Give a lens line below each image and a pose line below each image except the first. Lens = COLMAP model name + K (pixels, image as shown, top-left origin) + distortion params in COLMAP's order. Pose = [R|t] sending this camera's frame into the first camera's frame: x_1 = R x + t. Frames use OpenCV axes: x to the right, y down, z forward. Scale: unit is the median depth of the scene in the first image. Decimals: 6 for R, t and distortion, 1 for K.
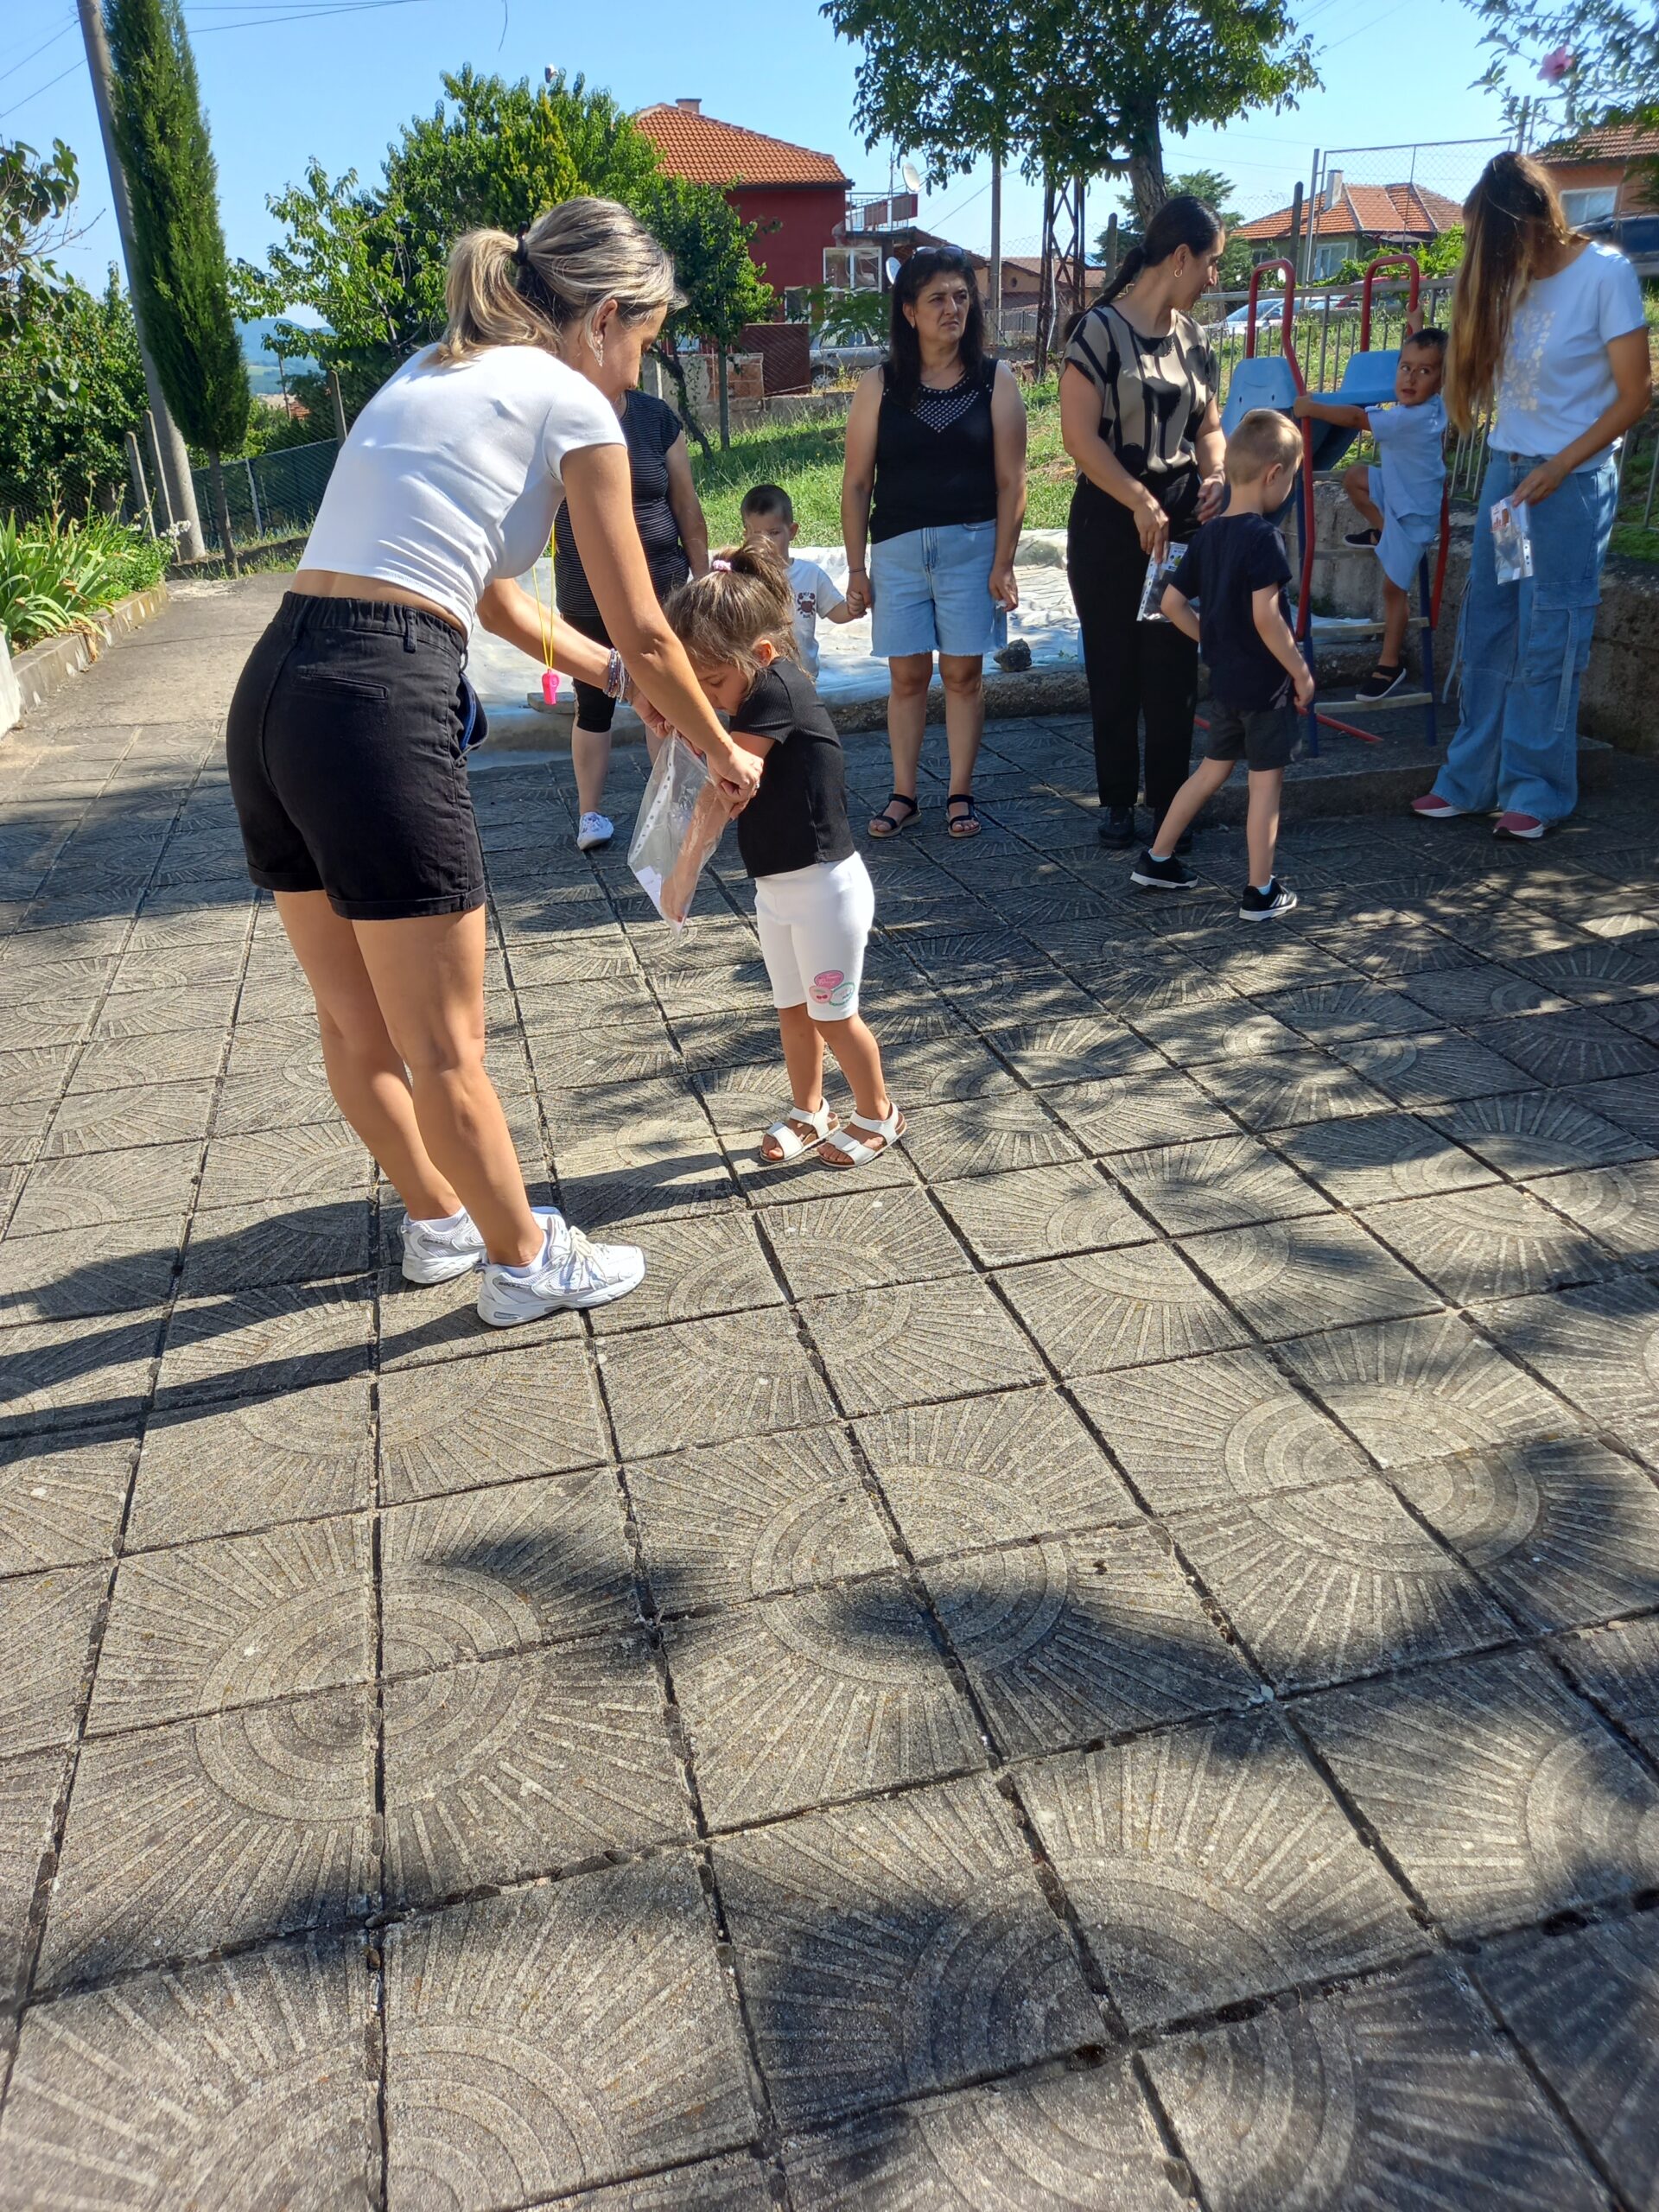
lens RADIAL K [[1638.5, 0, 823.1], [0, 1638.5, 1095.5], [0, 0, 1]] dist [0.055120, -0.068224]
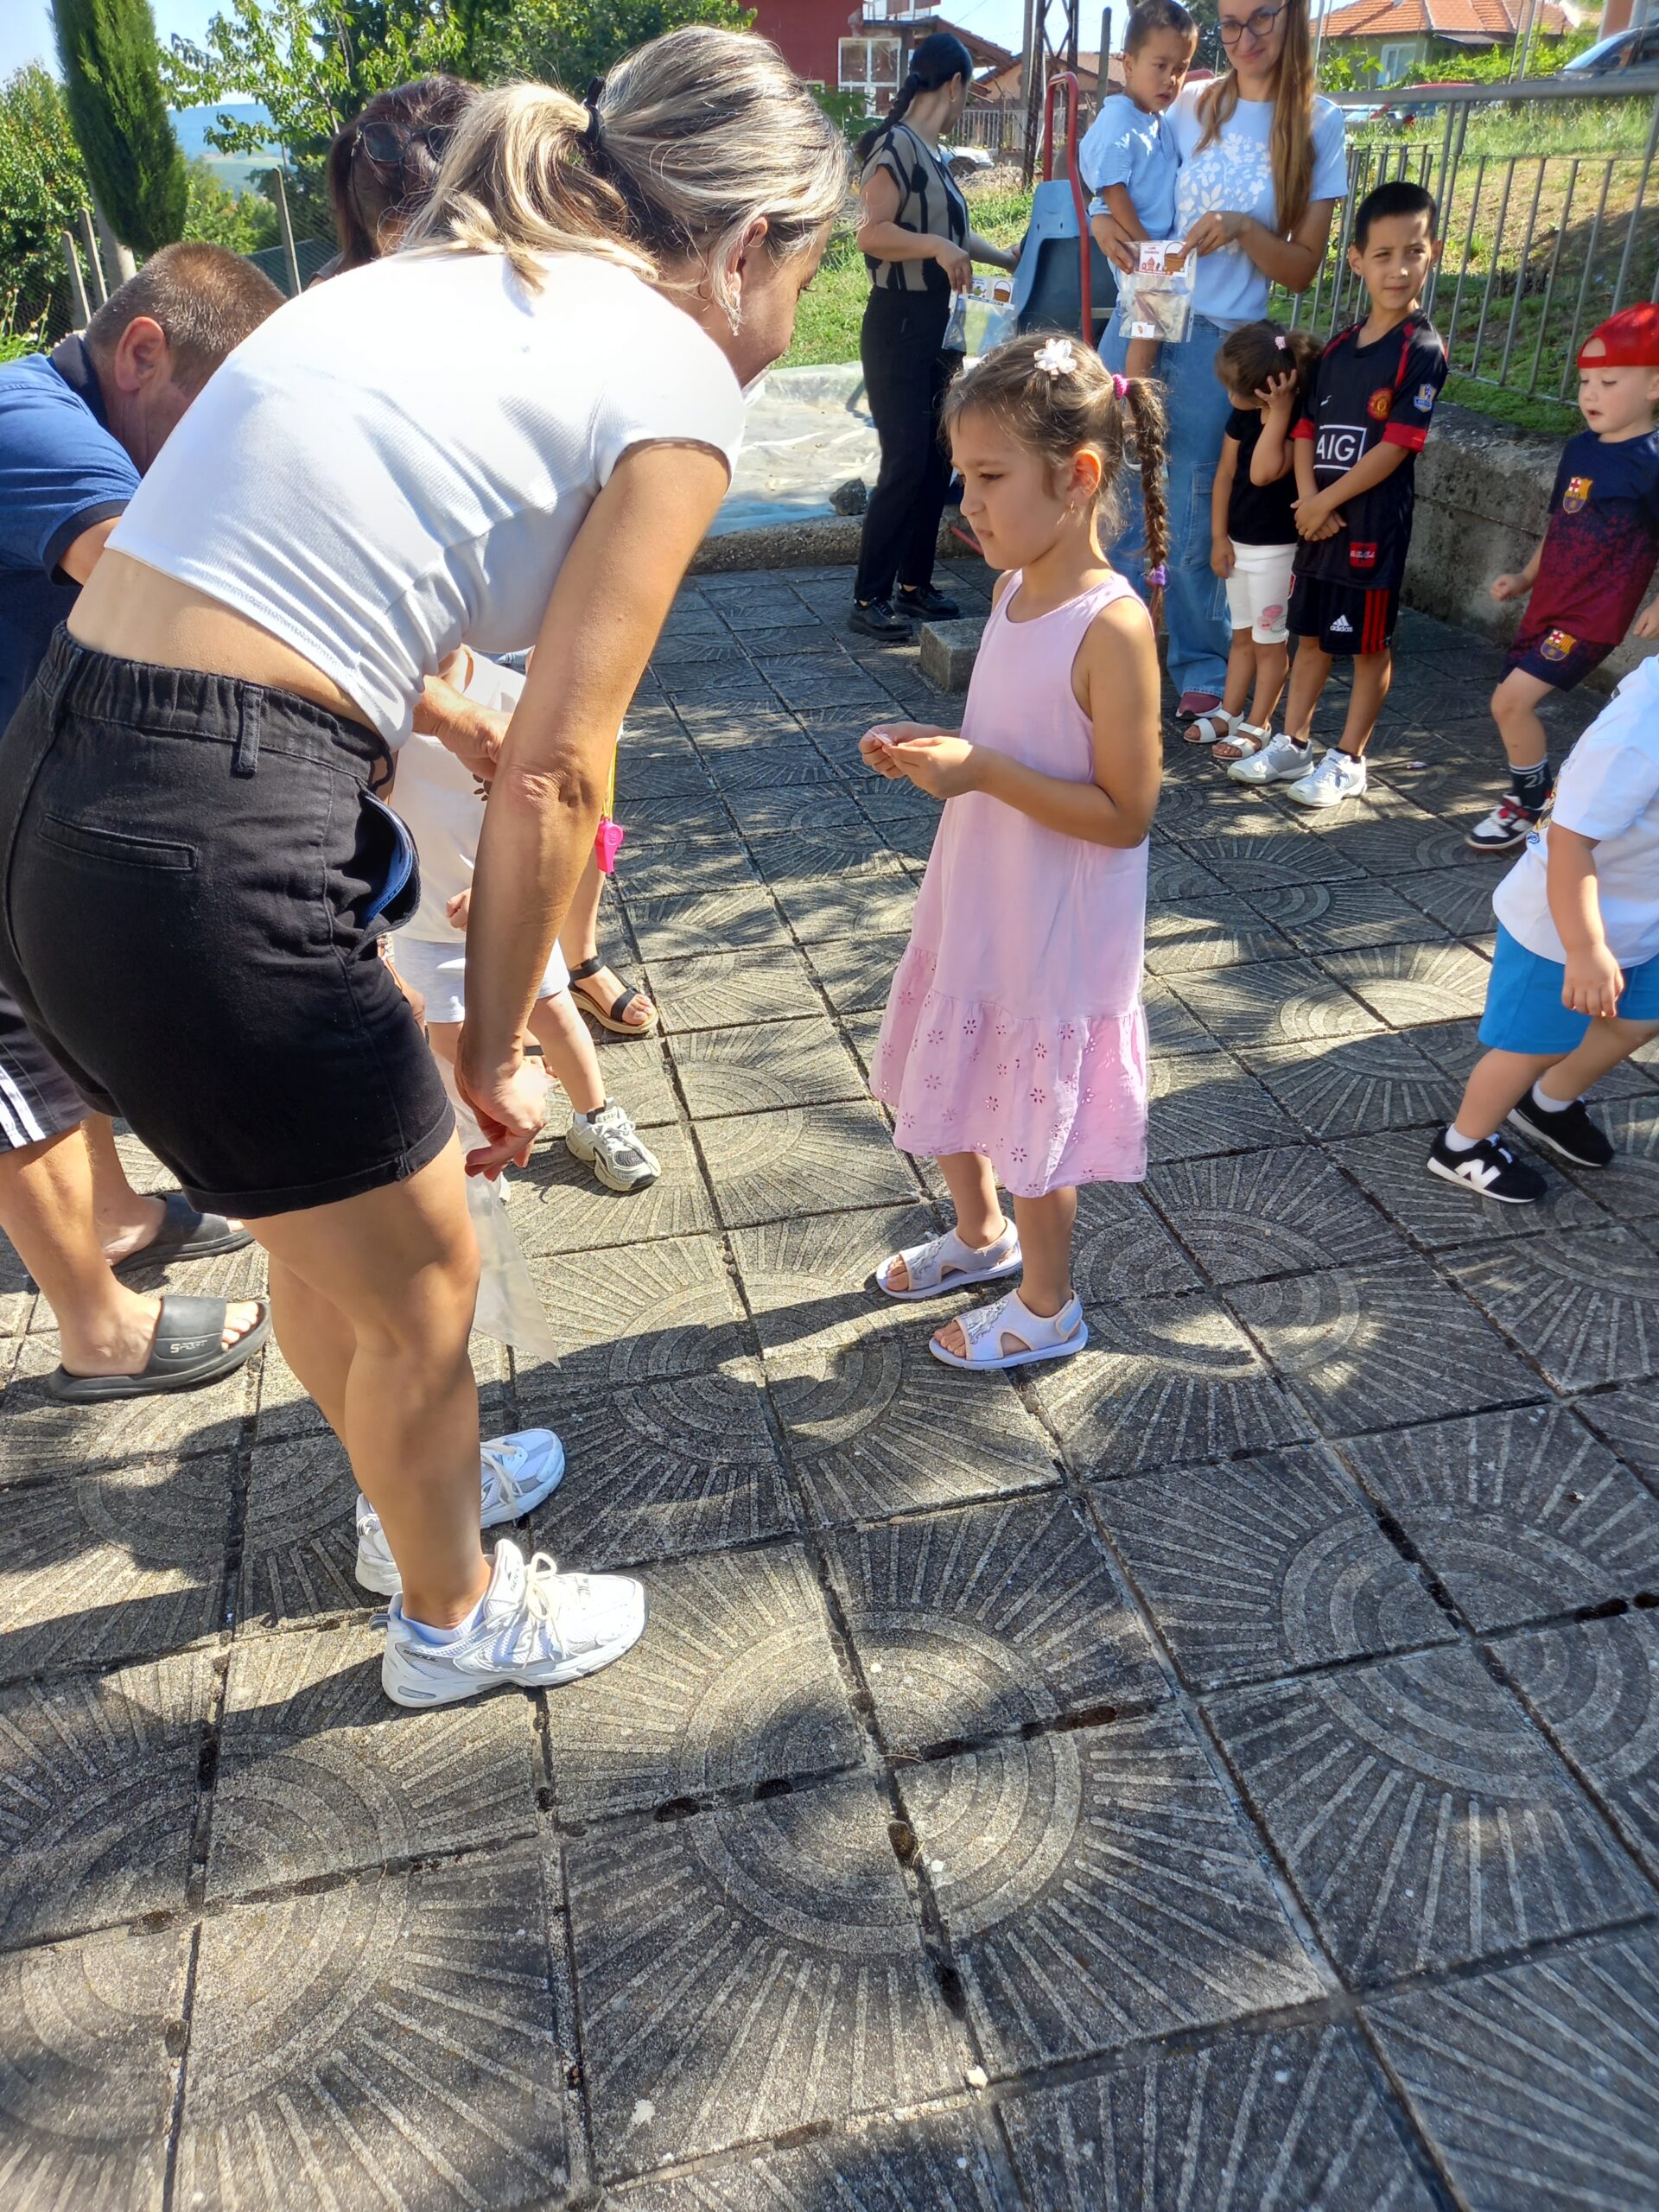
lens RADIAL K [[1627.8, 0, 835.5], [0, 1627.8, 1137.6], [0, 0, 1]] dist [0.004039, 0.001846]
pose [[0.999666, 0.024760, -0.007338, 0.048639], [-0.023703, 0.992506, 0.119873, -0.003526], [0.010251, -0.119659, 0.992762, 0.003935]]
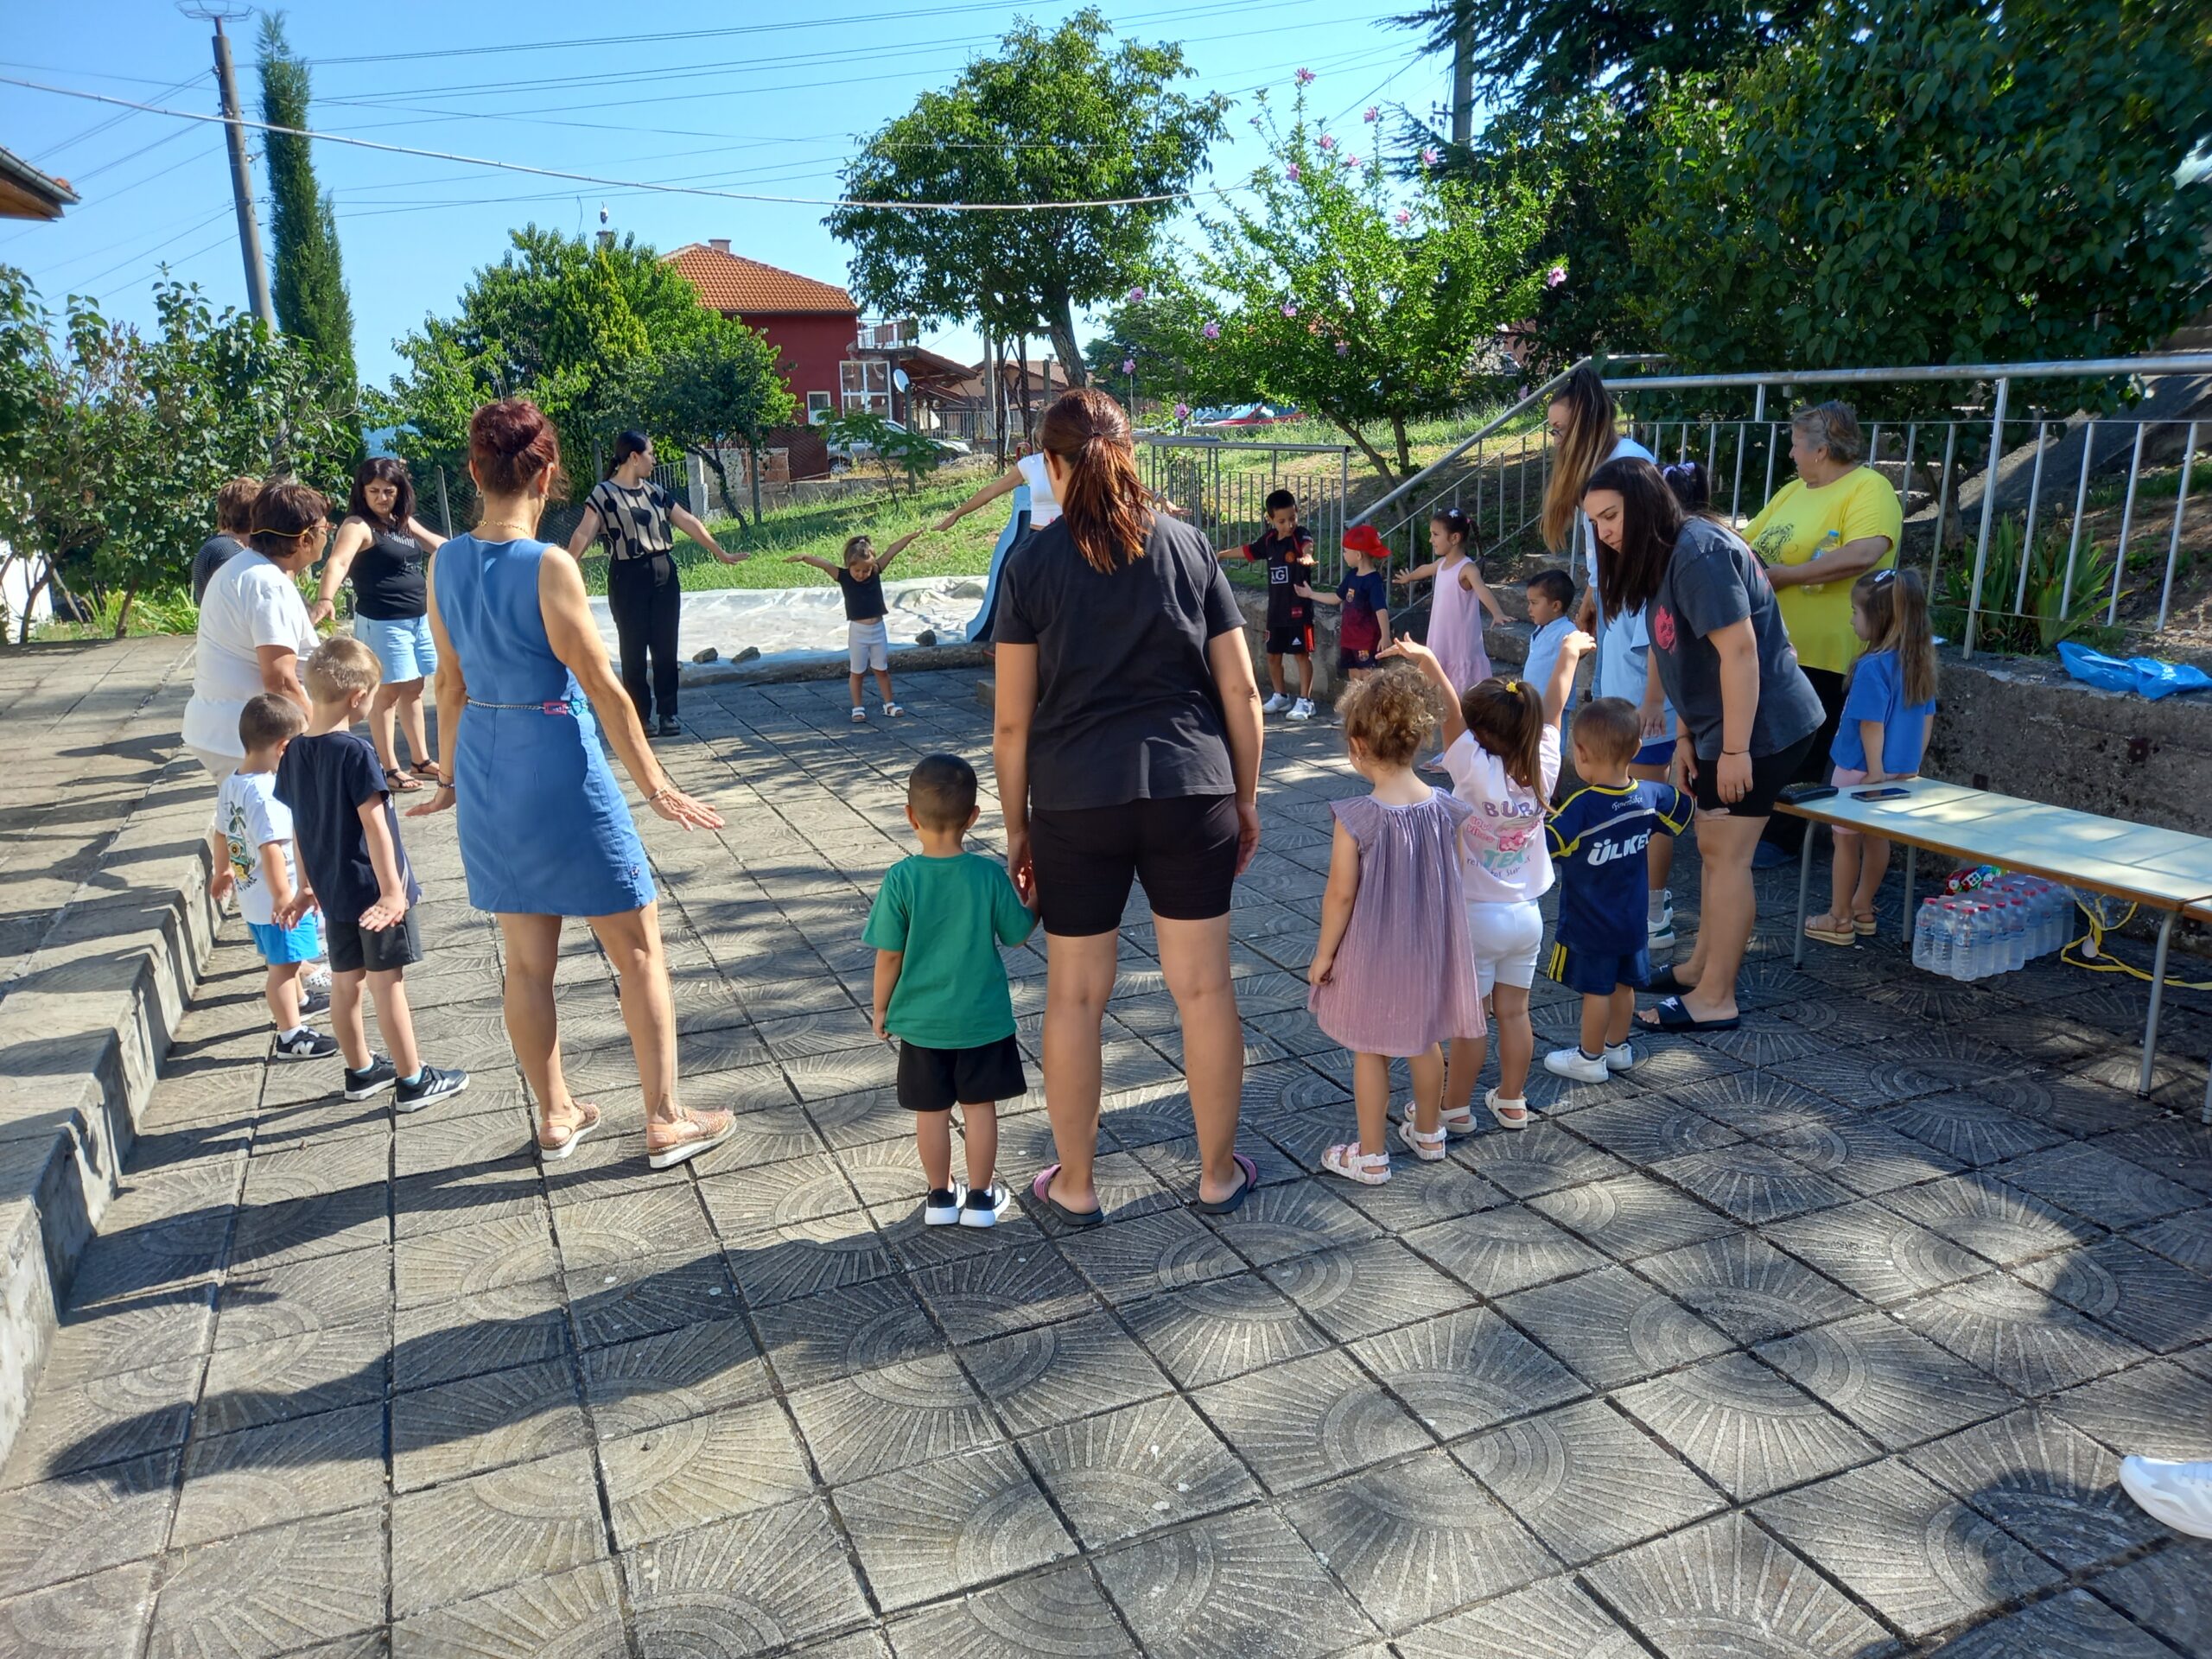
lens RADIAL K [[1638.5, 0, 1109.1], [0, 1638.5, 839.5], [0, 0, 1]] dist [0.055120, -0.068224]
pose [[0.988712, -0.032088, 0.146350, 0.018038], [0.057883, 0.982763, -0.175572, 0.104443], [-0.138194, 0.182061, 0.973528, -0.276102]]
